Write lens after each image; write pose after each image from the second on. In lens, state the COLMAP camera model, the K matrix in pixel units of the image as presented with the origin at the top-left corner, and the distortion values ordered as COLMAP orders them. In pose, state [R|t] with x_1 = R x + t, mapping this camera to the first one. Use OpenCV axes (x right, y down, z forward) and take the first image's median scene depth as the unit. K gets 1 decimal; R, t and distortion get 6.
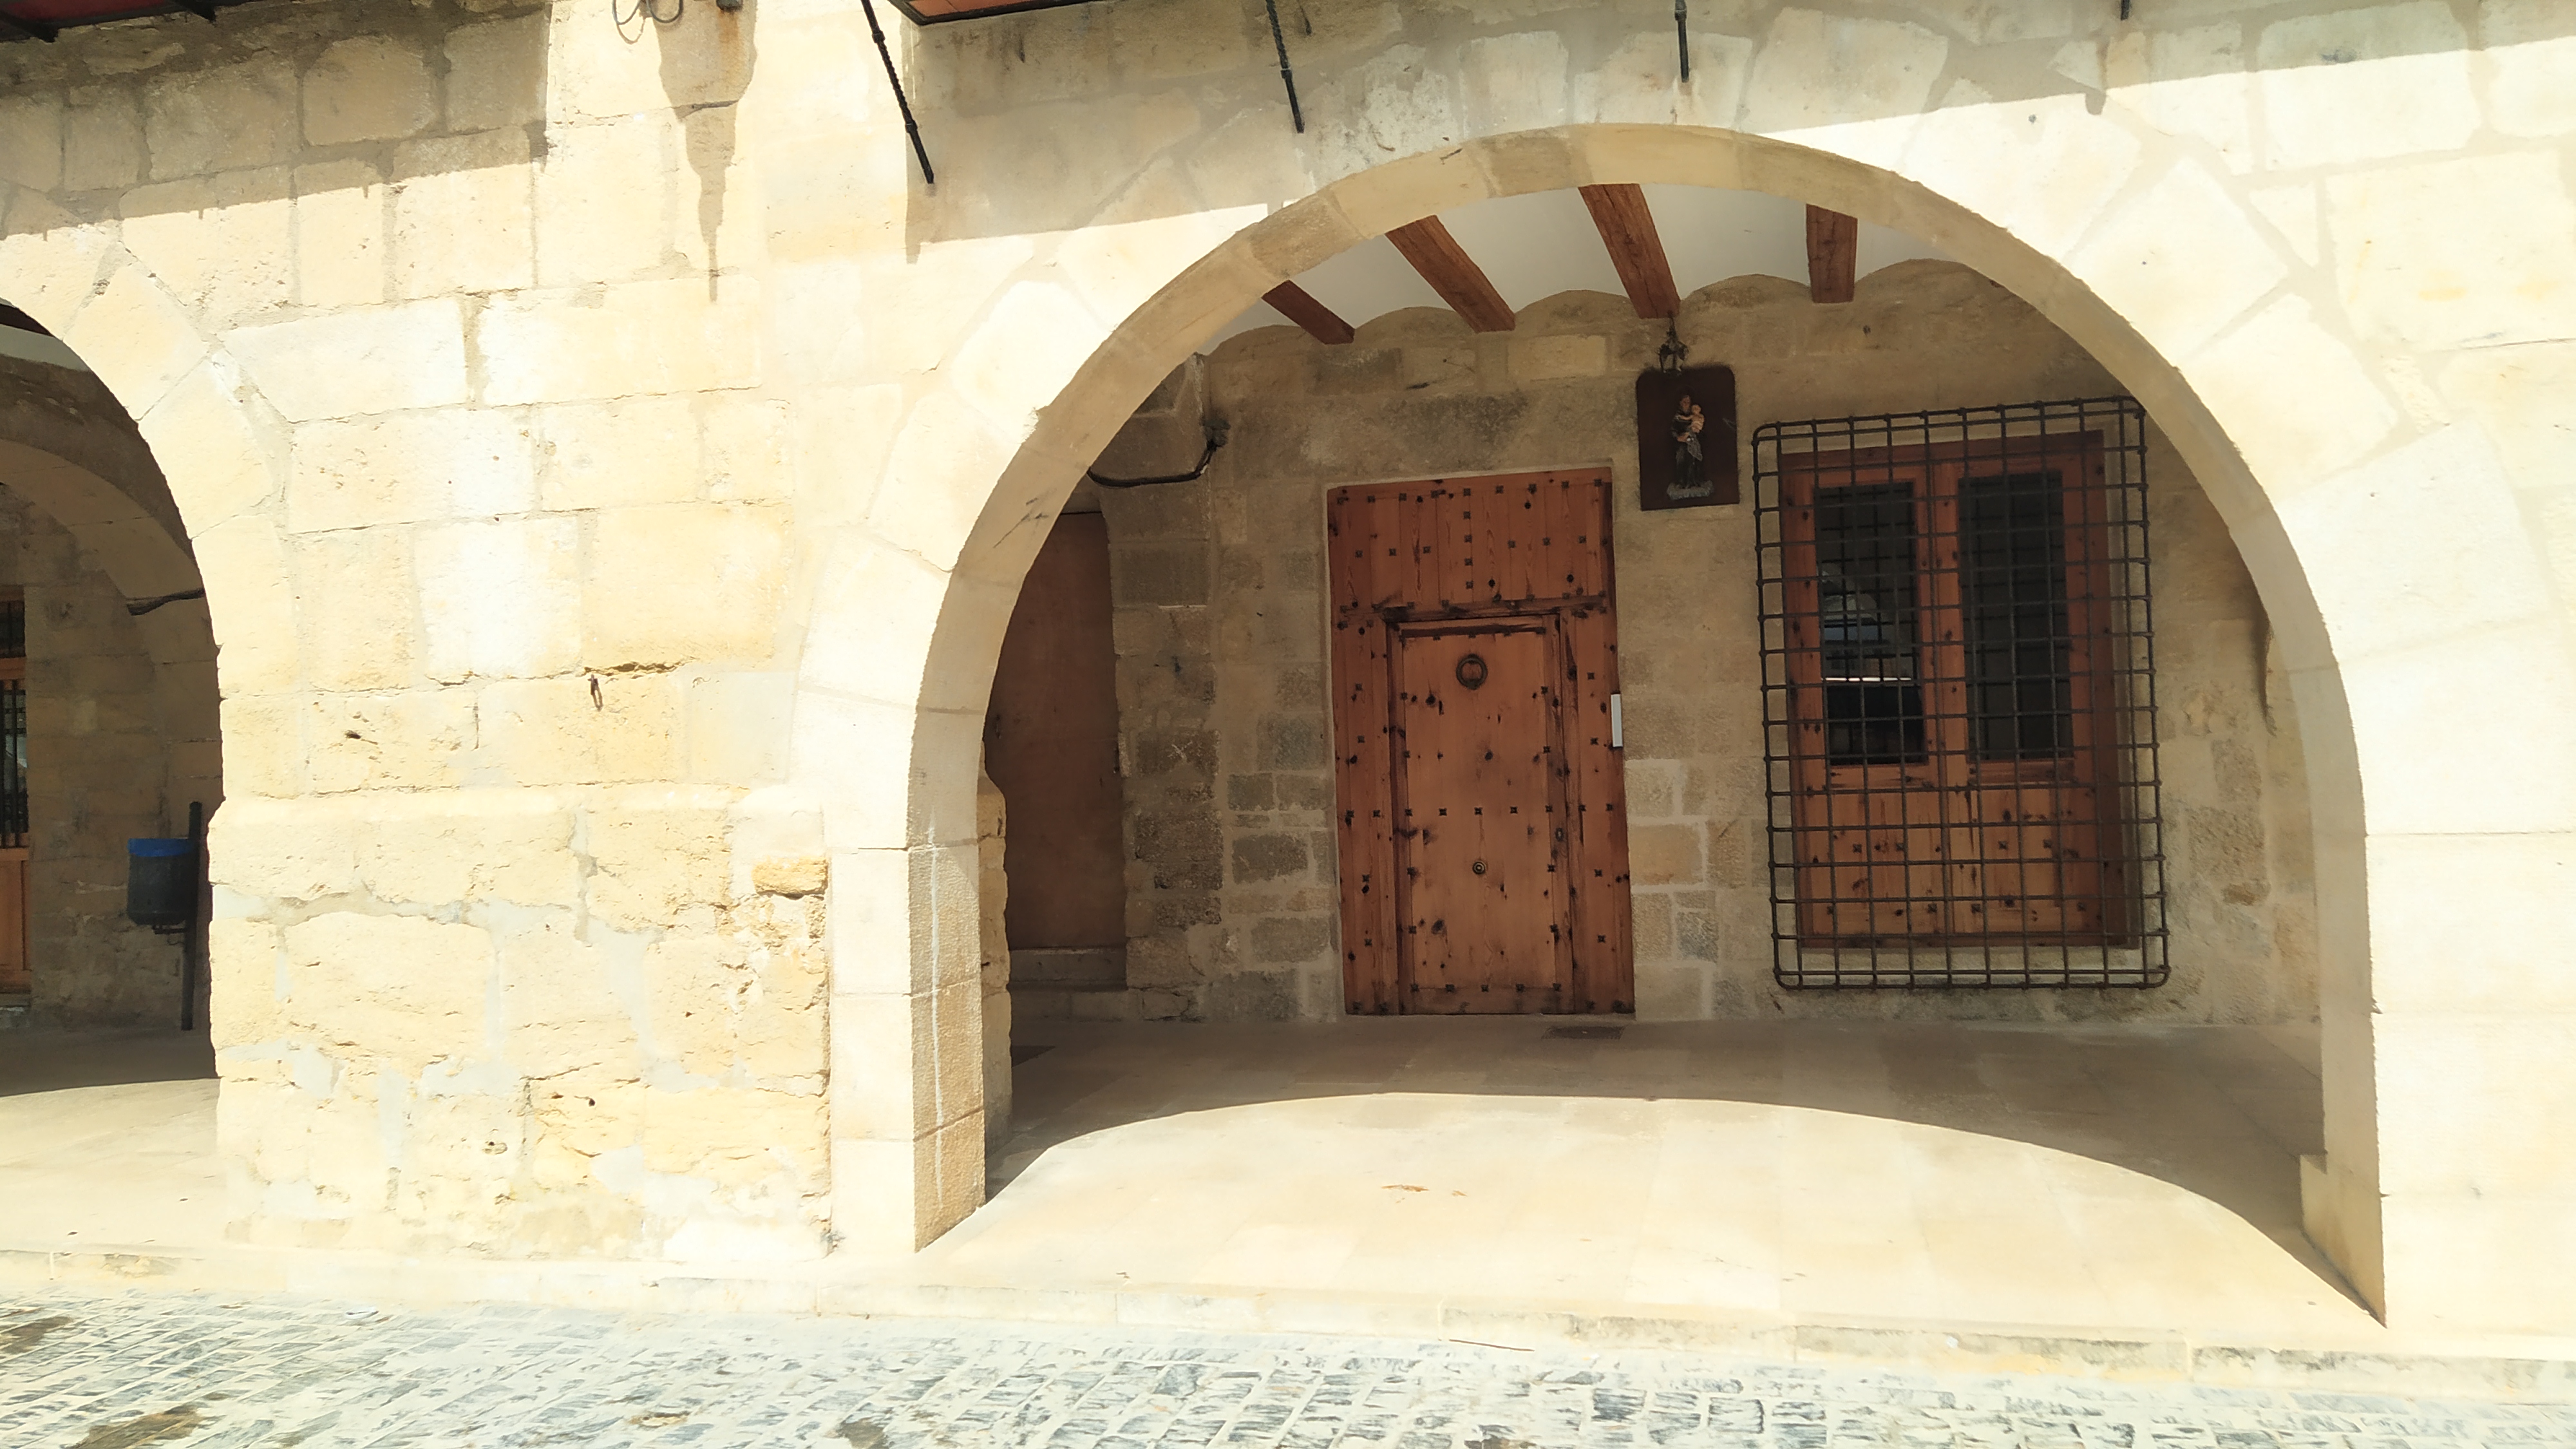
lens RADIAL K [[1863.7, 0, 1251.0], [0, 1863.7, 719.7], [0, 0, 1]] dist [0.128142, -0.166452]
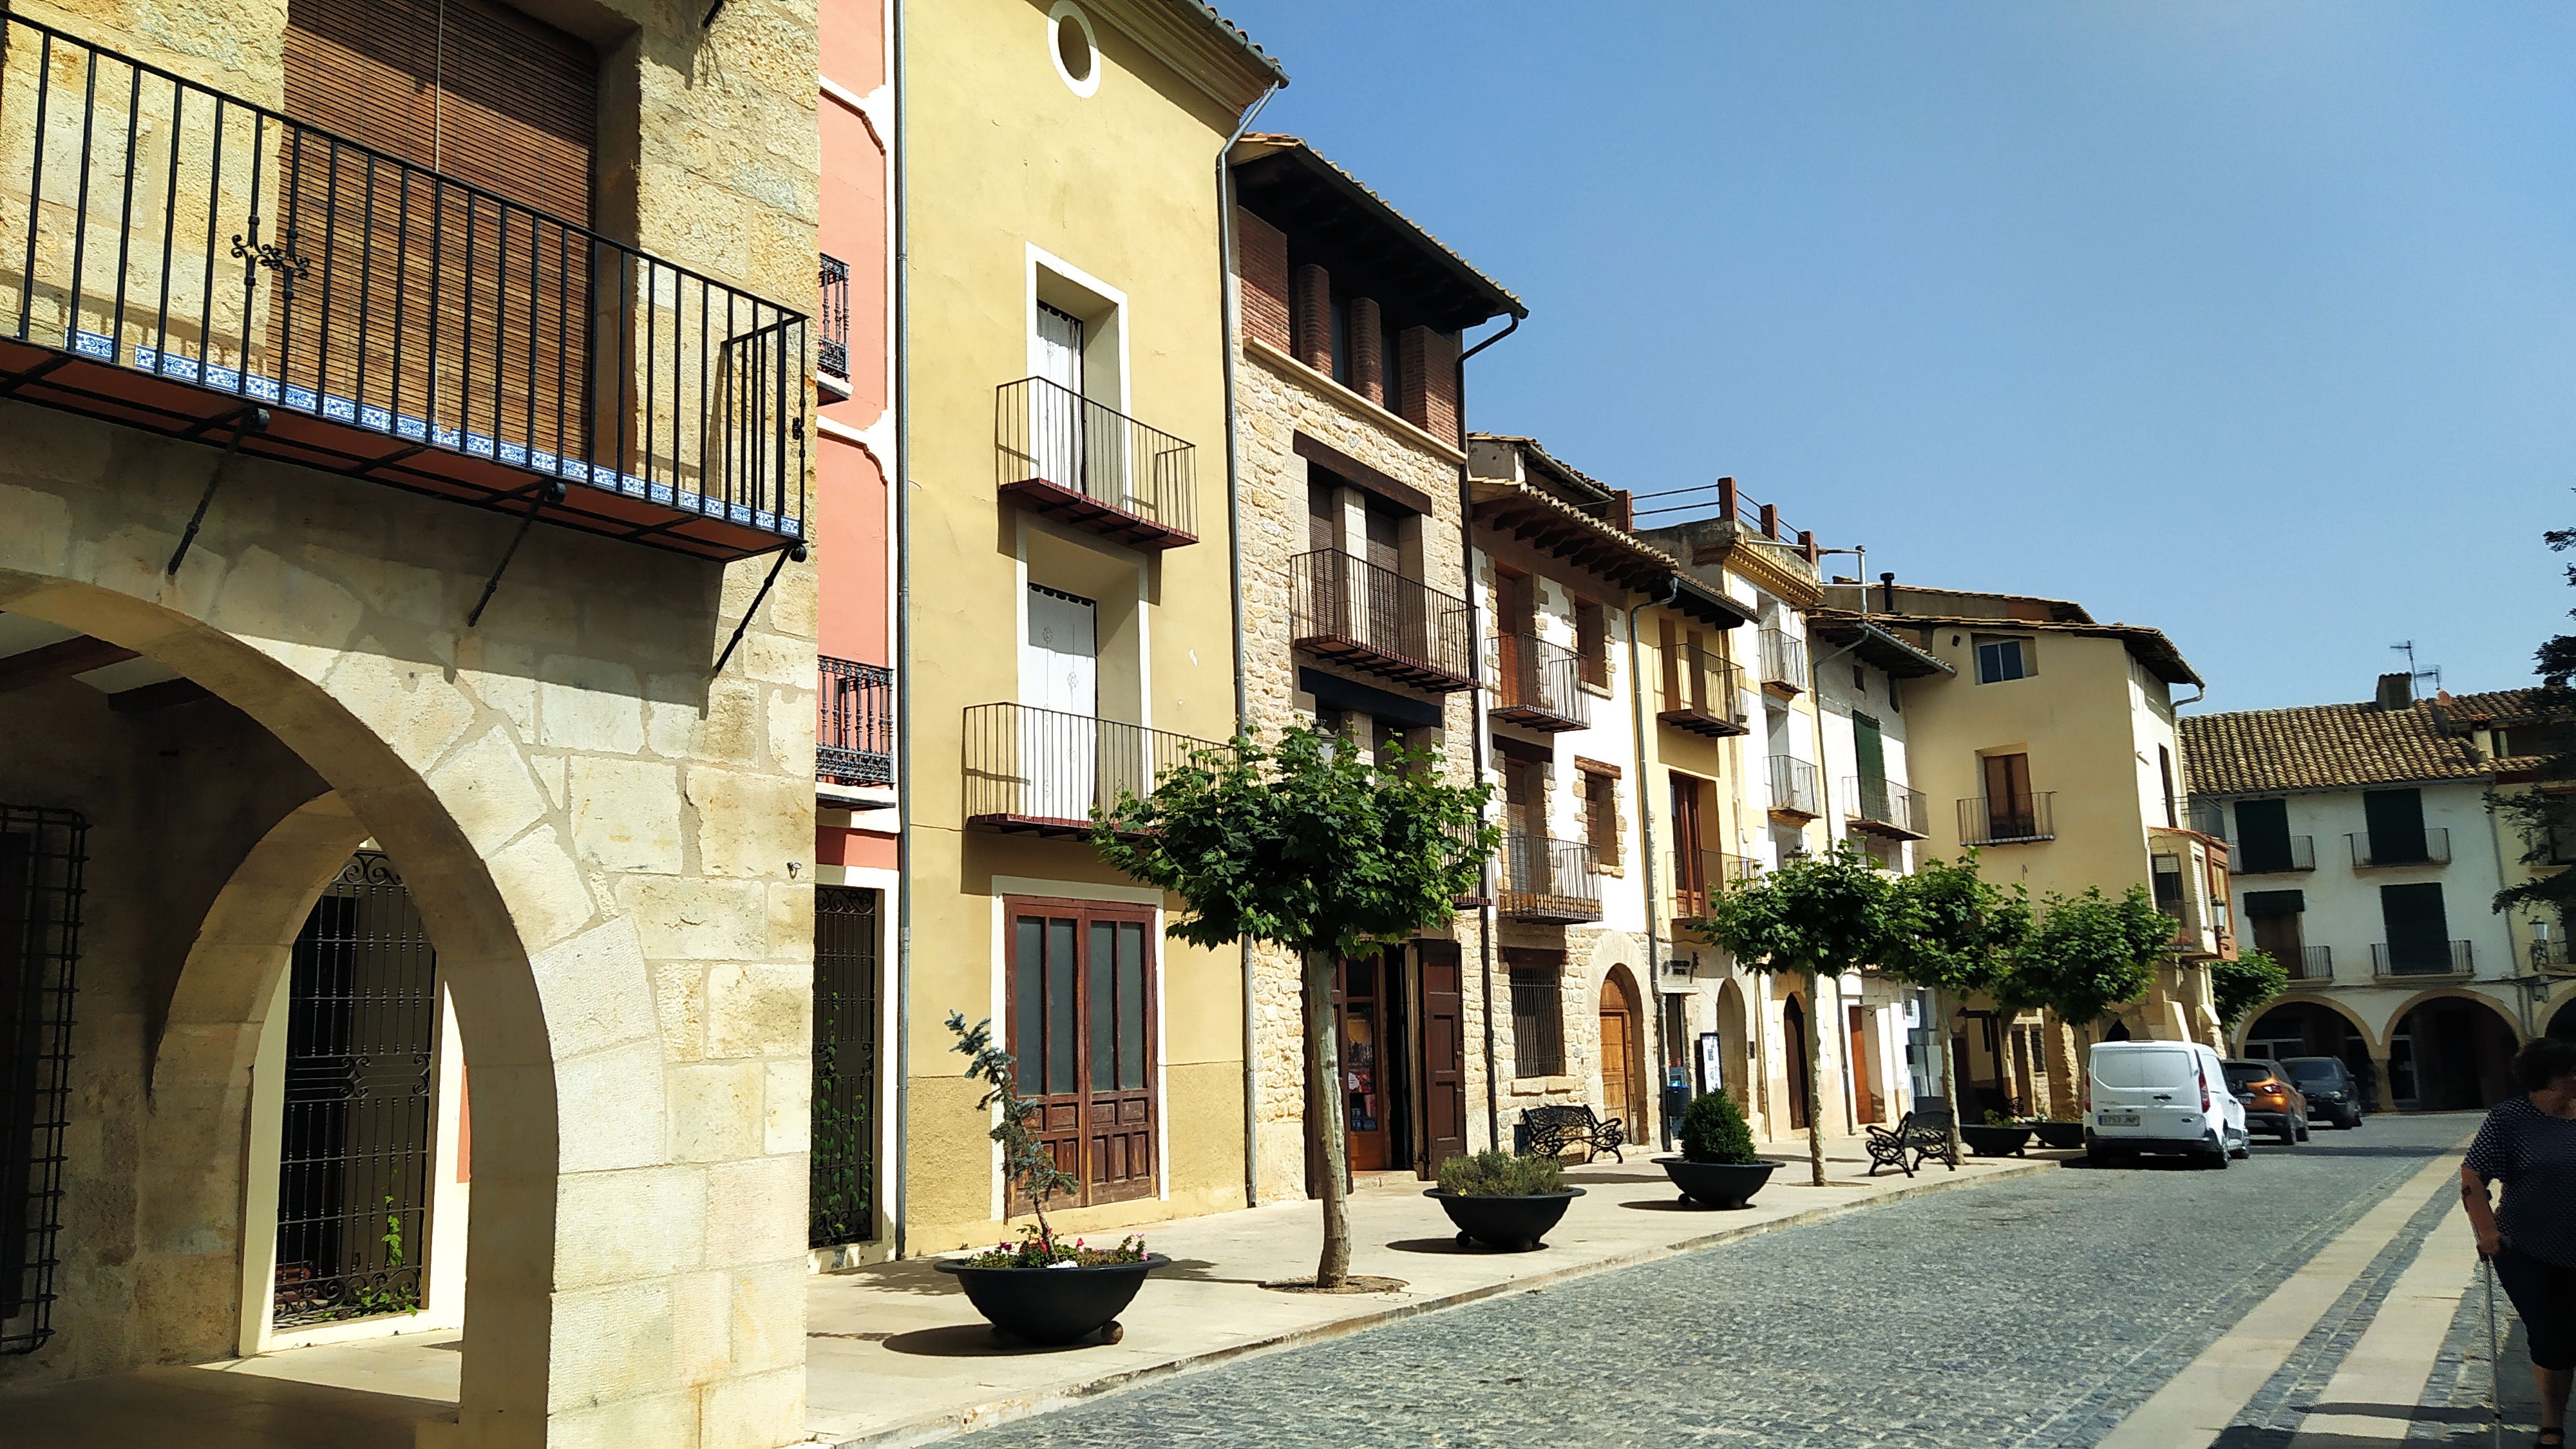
lens RADIAL K [[1868.7, 0, 1254.5], [0, 1868.7, 725.1], [0, 0, 1]] dist [0.129280, -0.168889]
pose [[0.321165, 0.180177, 0.929726, -0.658081], [0.001203, 0.981656, -0.190656, -0.002688], [-0.947023, 0.062350, 0.315056, -0.050051]]
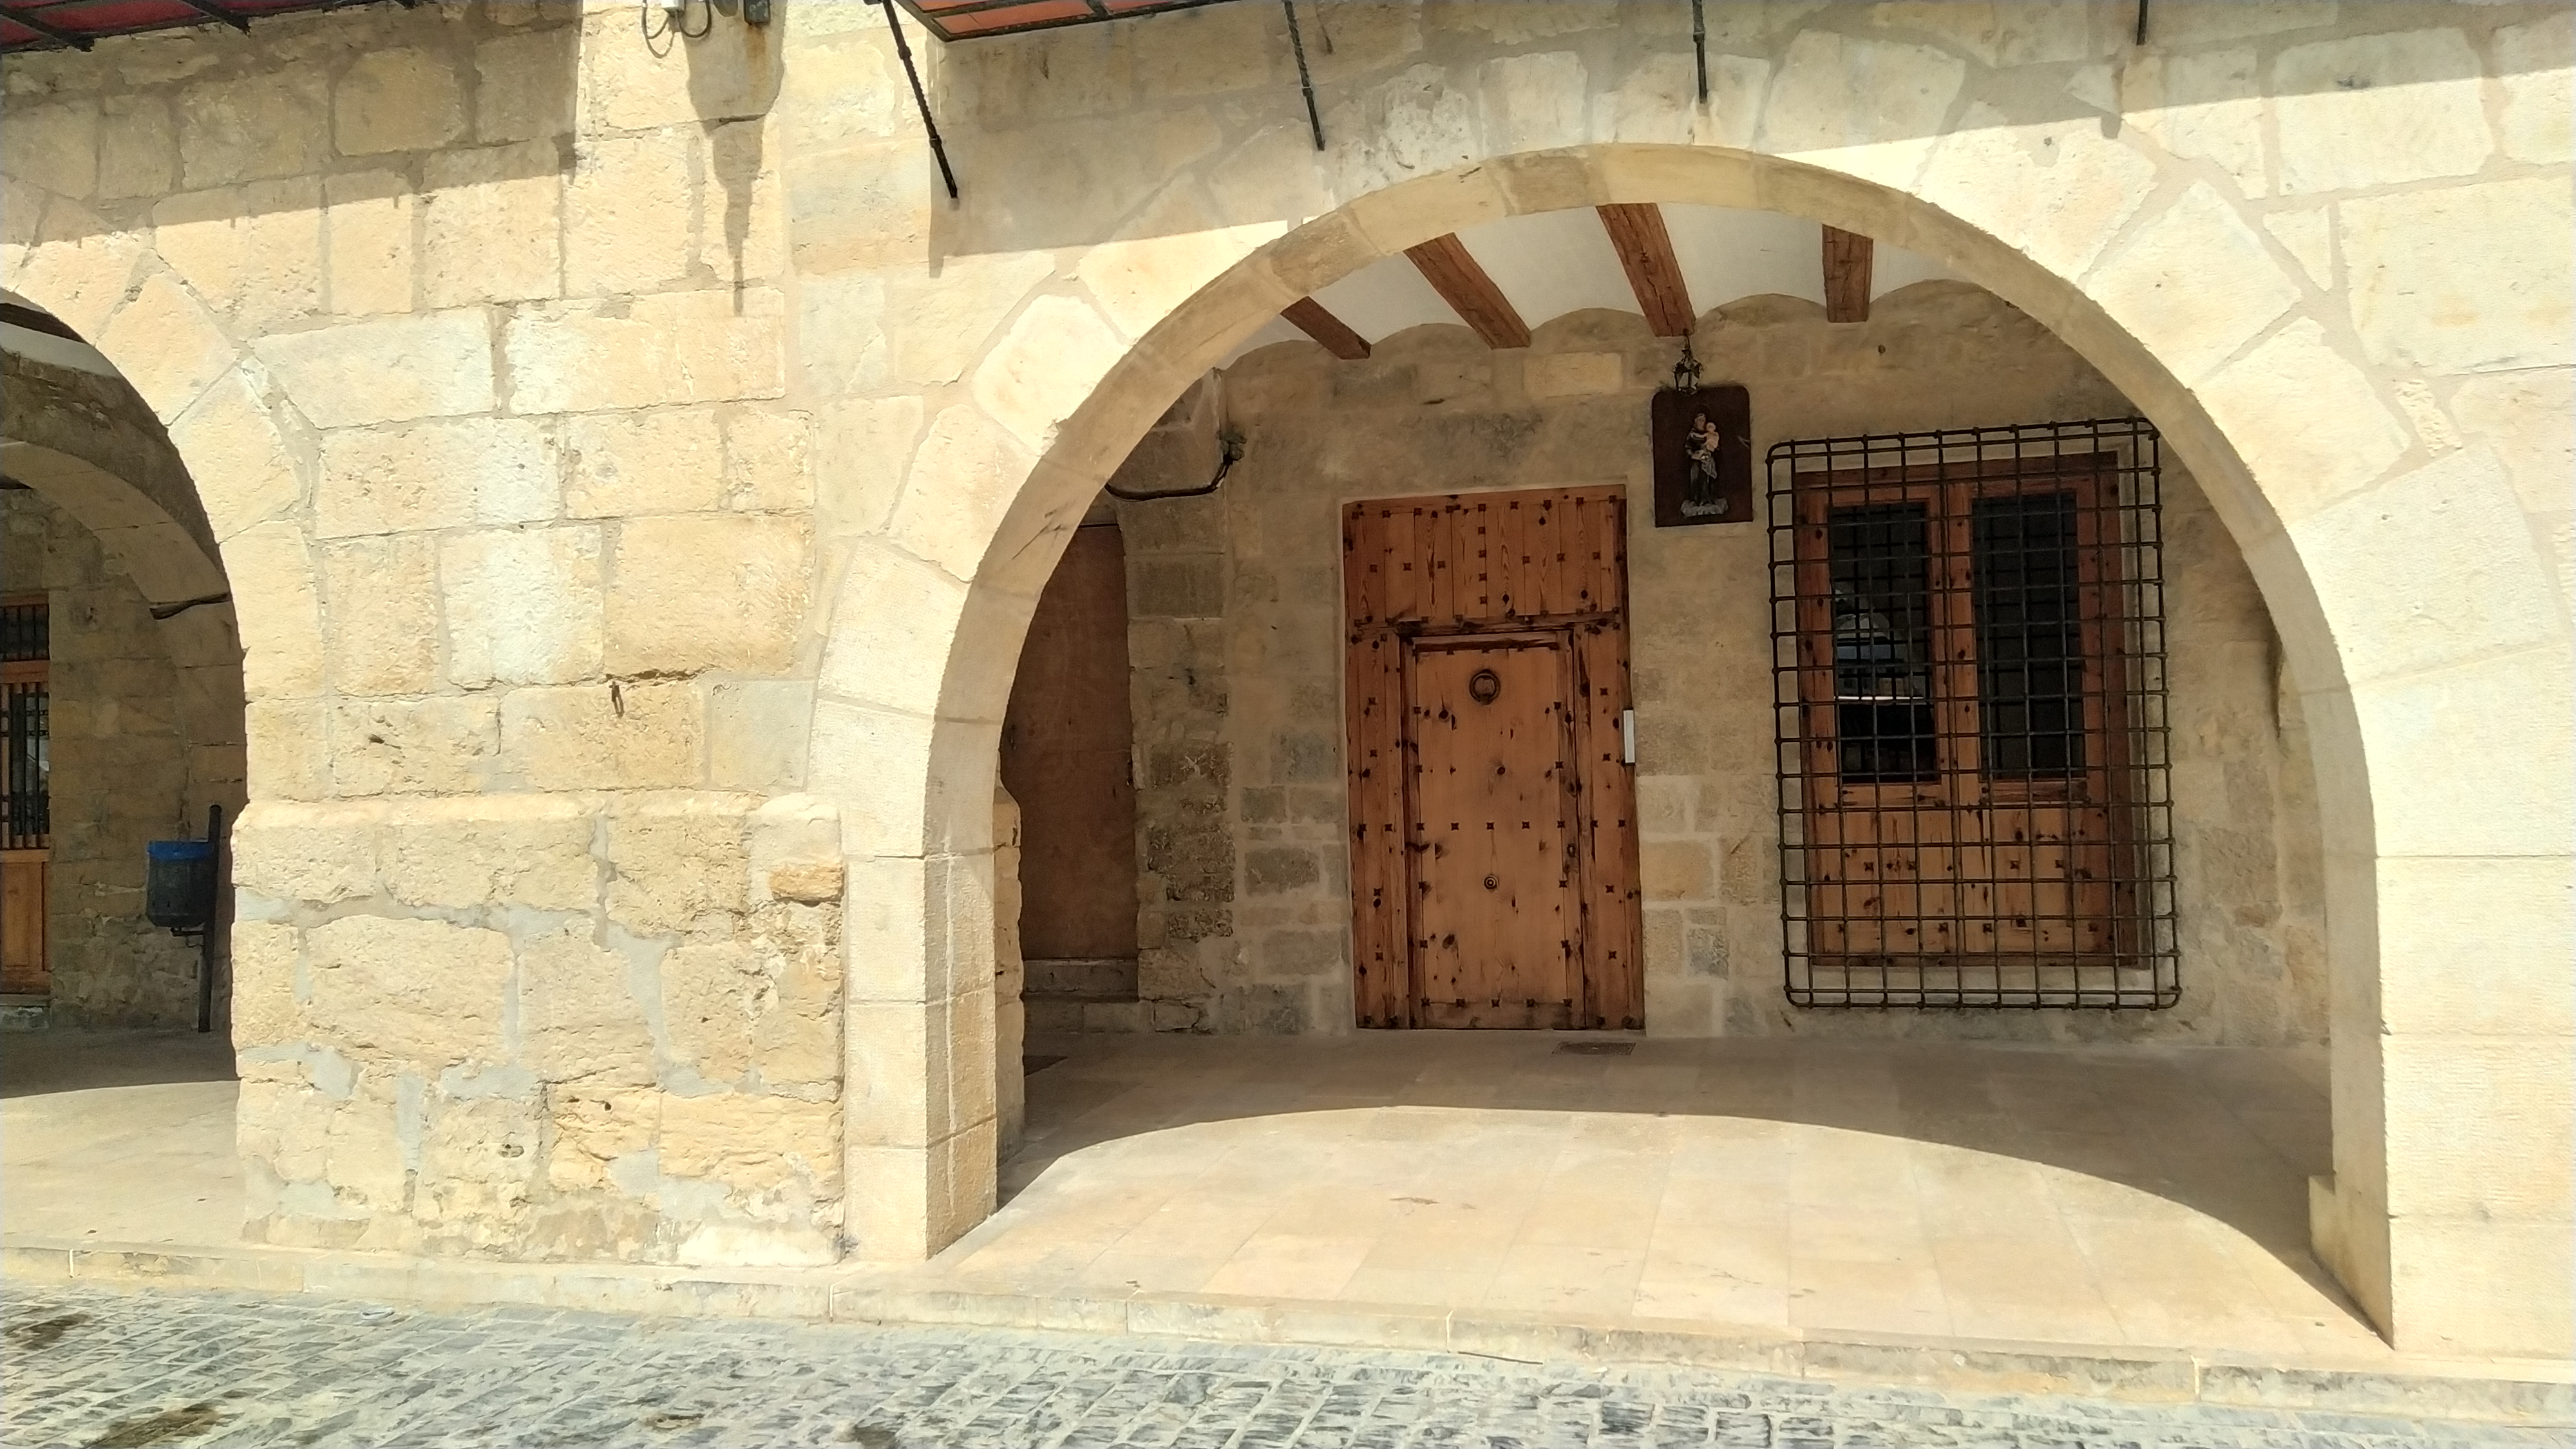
lens RADIAL K [[1868.7, 0, 1254.5], [0, 1868.7, 725.1], [0, 0, 1]] dist [0.129280, -0.168889]
pose [[0.999957, 0.008619, -0.003487, -0.002791], [-0.008635, 0.999952, -0.004679, 0.001124], [0.003446, 0.004709, 0.999983, -0.008868]]
